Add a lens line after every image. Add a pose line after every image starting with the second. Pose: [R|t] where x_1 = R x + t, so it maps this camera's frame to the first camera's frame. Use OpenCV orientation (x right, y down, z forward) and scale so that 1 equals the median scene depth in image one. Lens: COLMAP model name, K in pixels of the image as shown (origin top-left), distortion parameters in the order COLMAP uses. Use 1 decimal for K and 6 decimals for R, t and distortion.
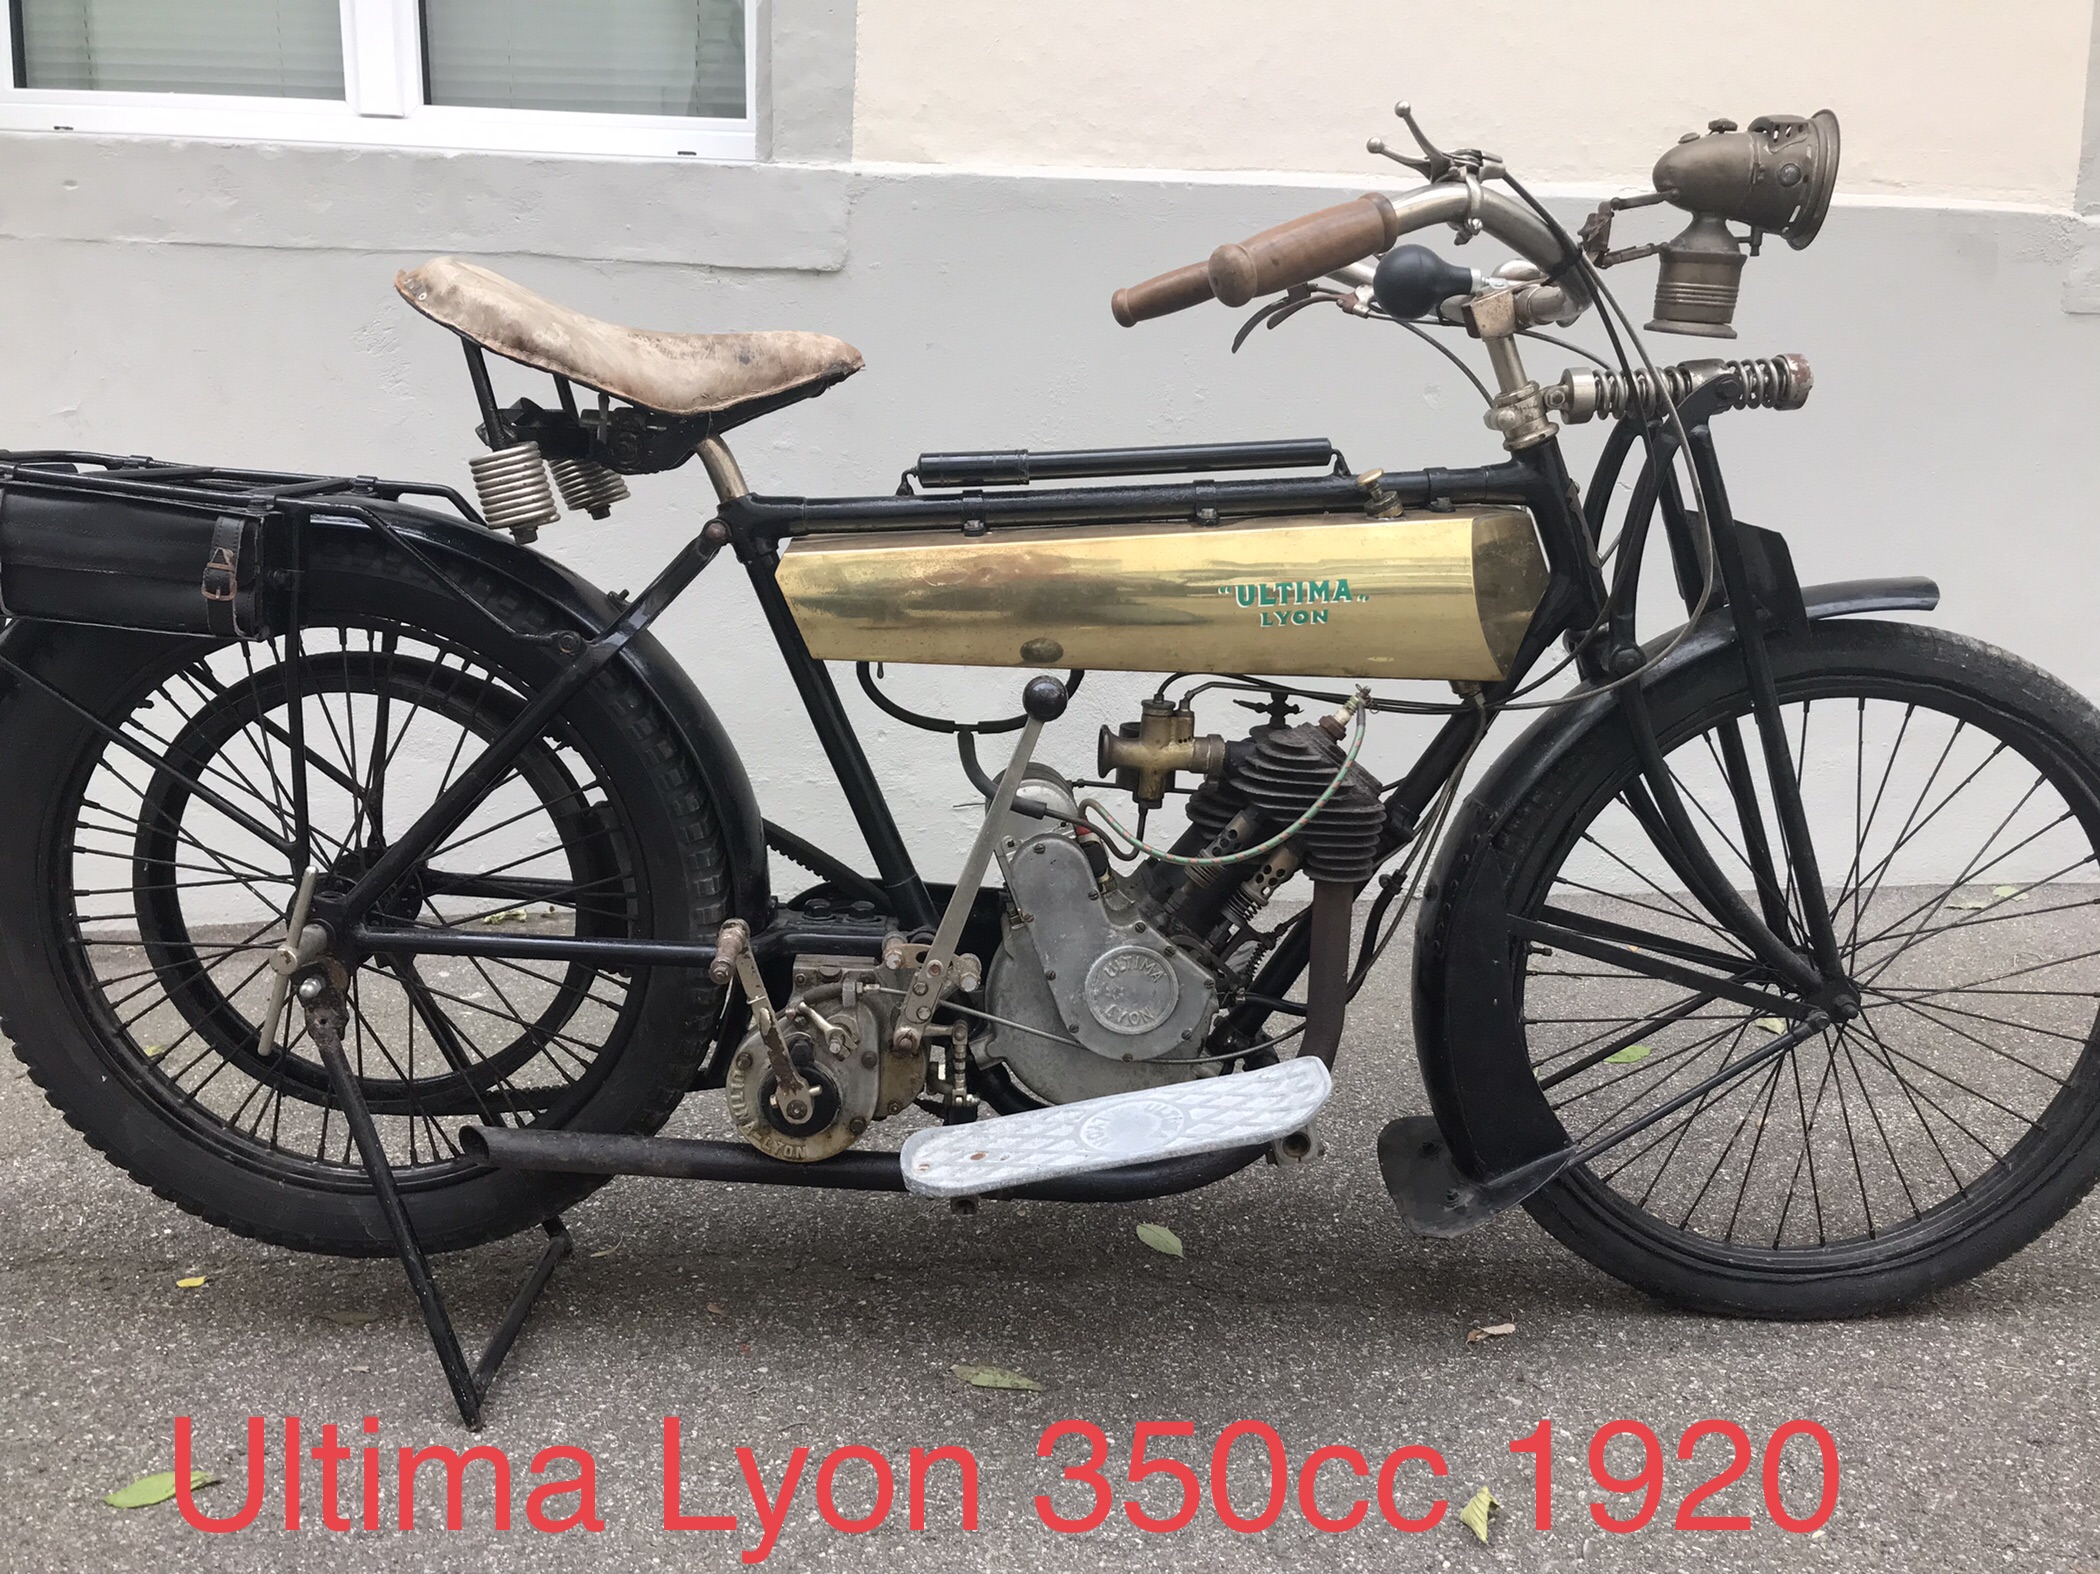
lens RADIAL K [[1725.1, 0, 1050.0], [0, 1725.1, 787.0], [0, 0, 1]] dist [-0.007944, -0.006957]
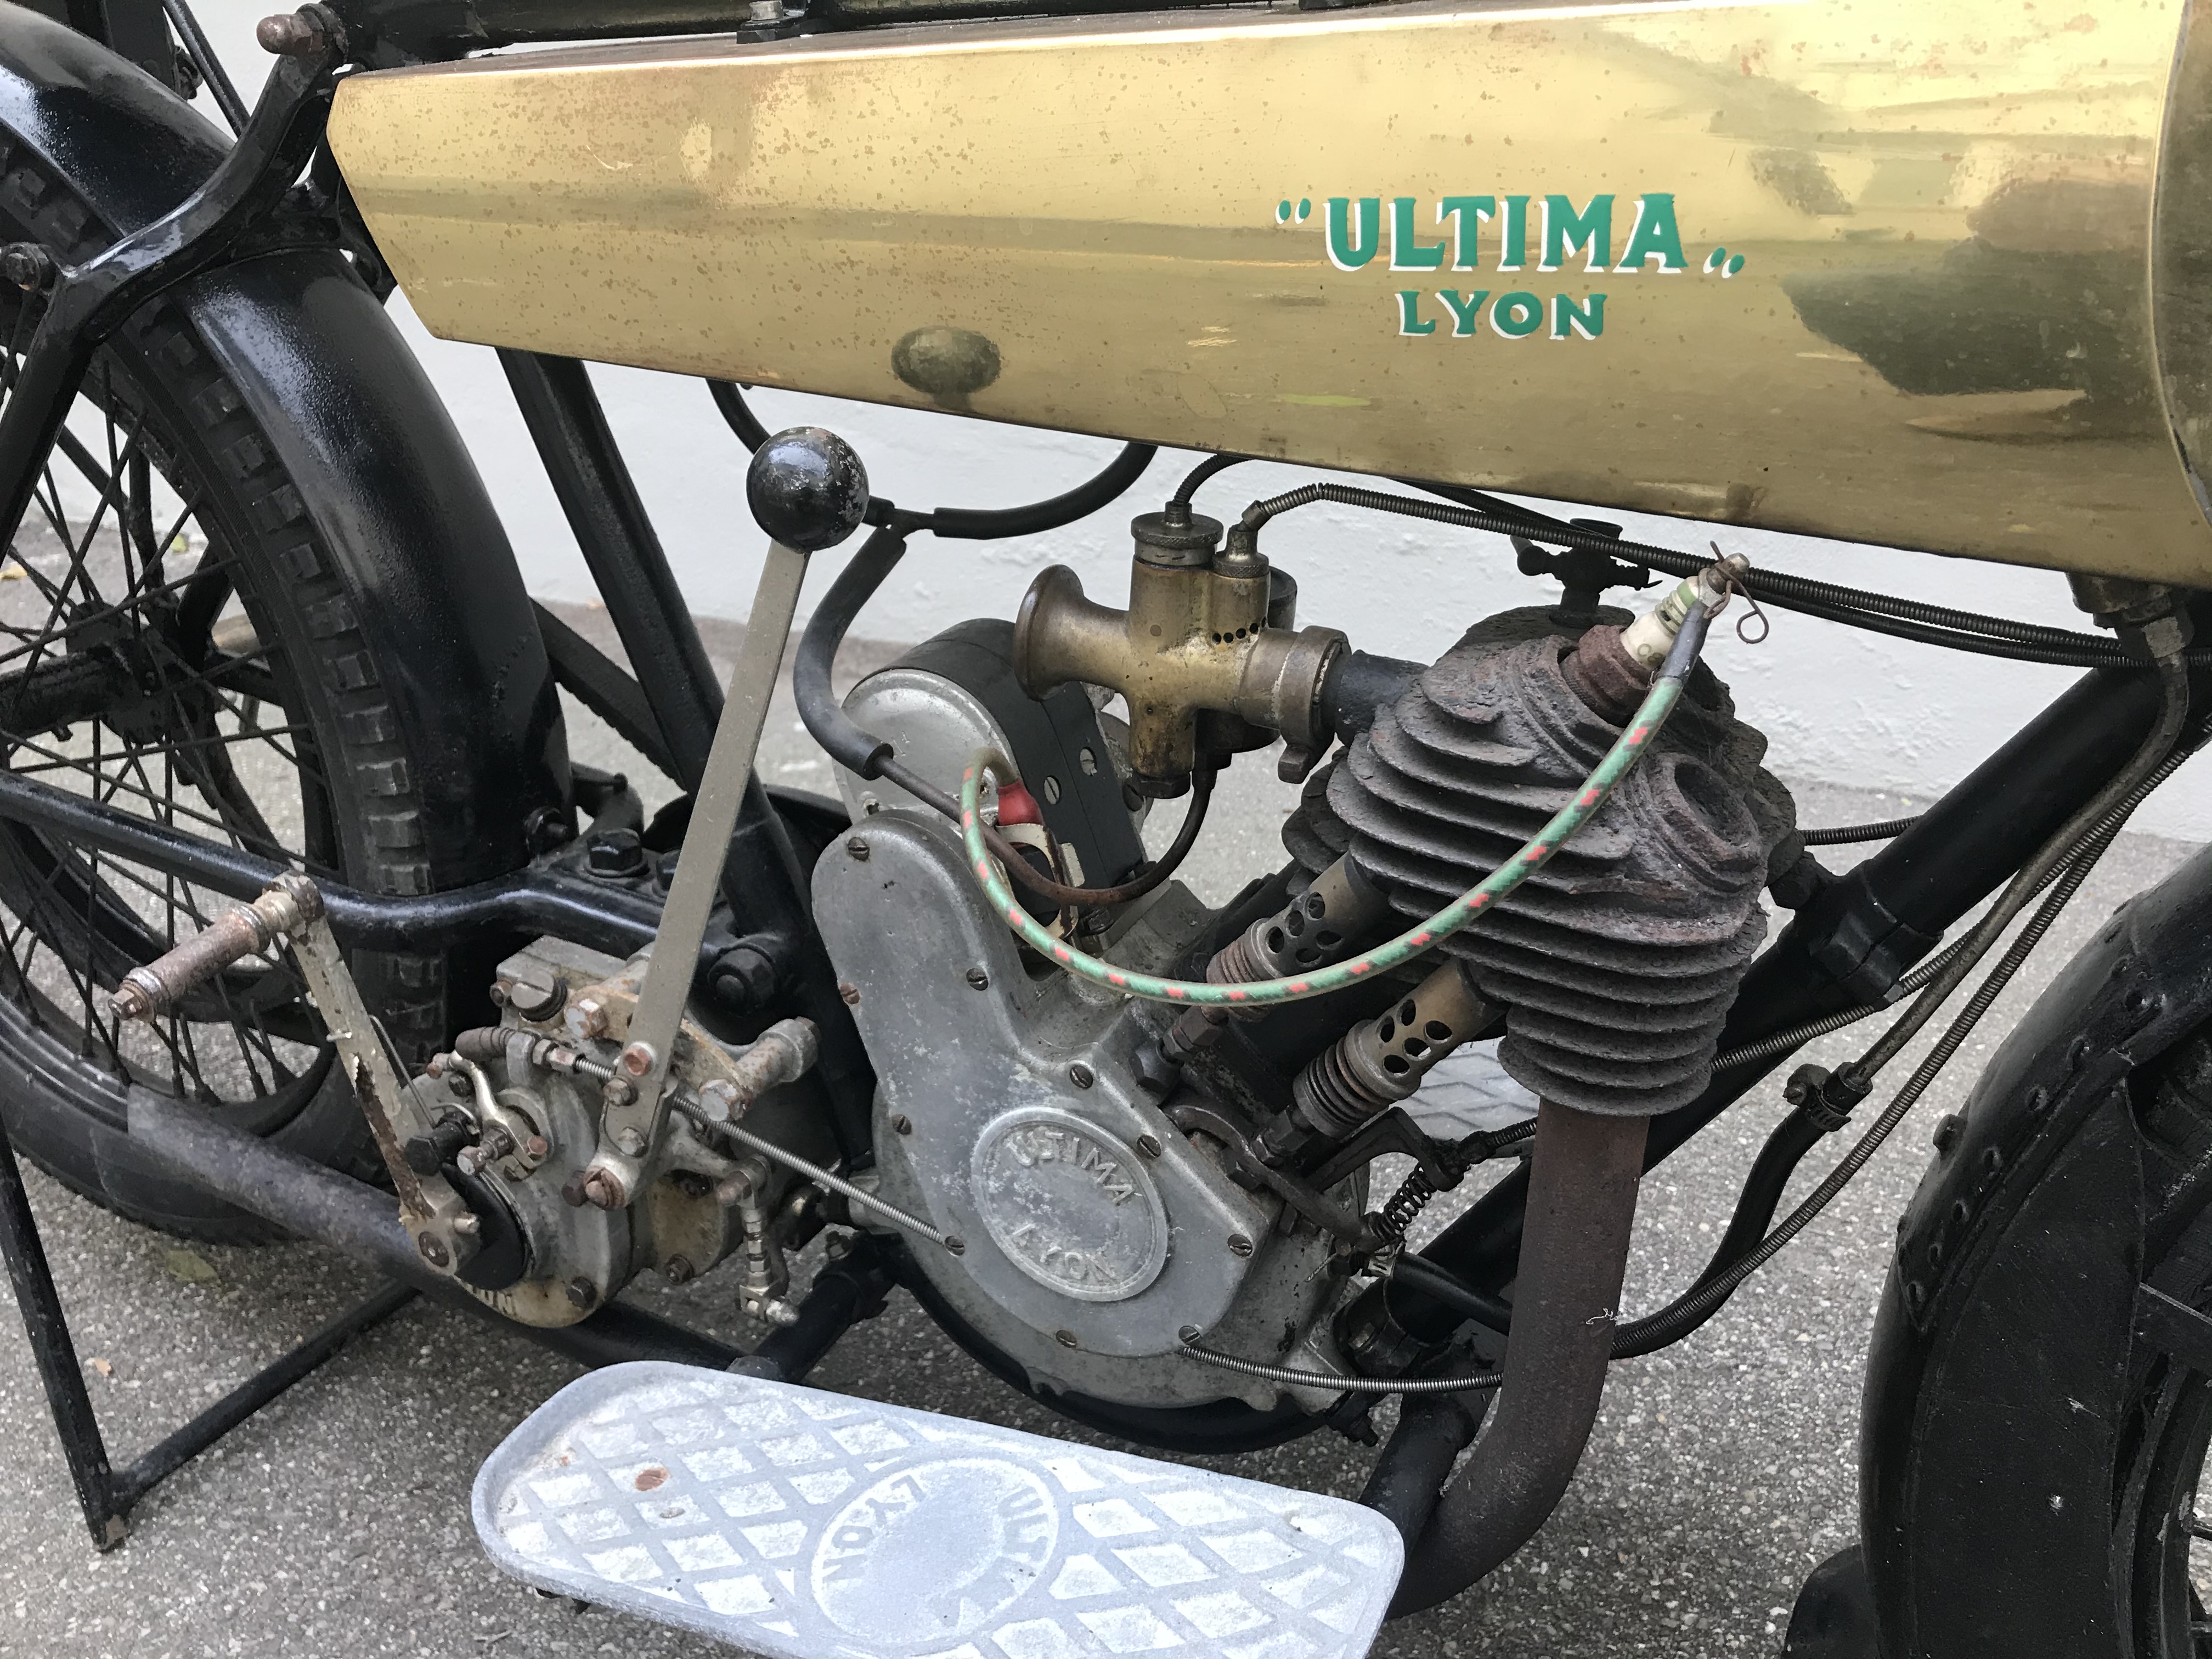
lens RADIAL K [[1817.1, 0, 1106.0], [0, 1817.1, 829.5], [0, 0, 1]] dist [-0.007944, -0.006957]
pose [[0.874992, 0.192942, -0.444030, 0.235008], [-0.102490, 0.970190, 0.219607, -0.069320], [0.473164, -0.146645, 0.868683, 0.635835]]
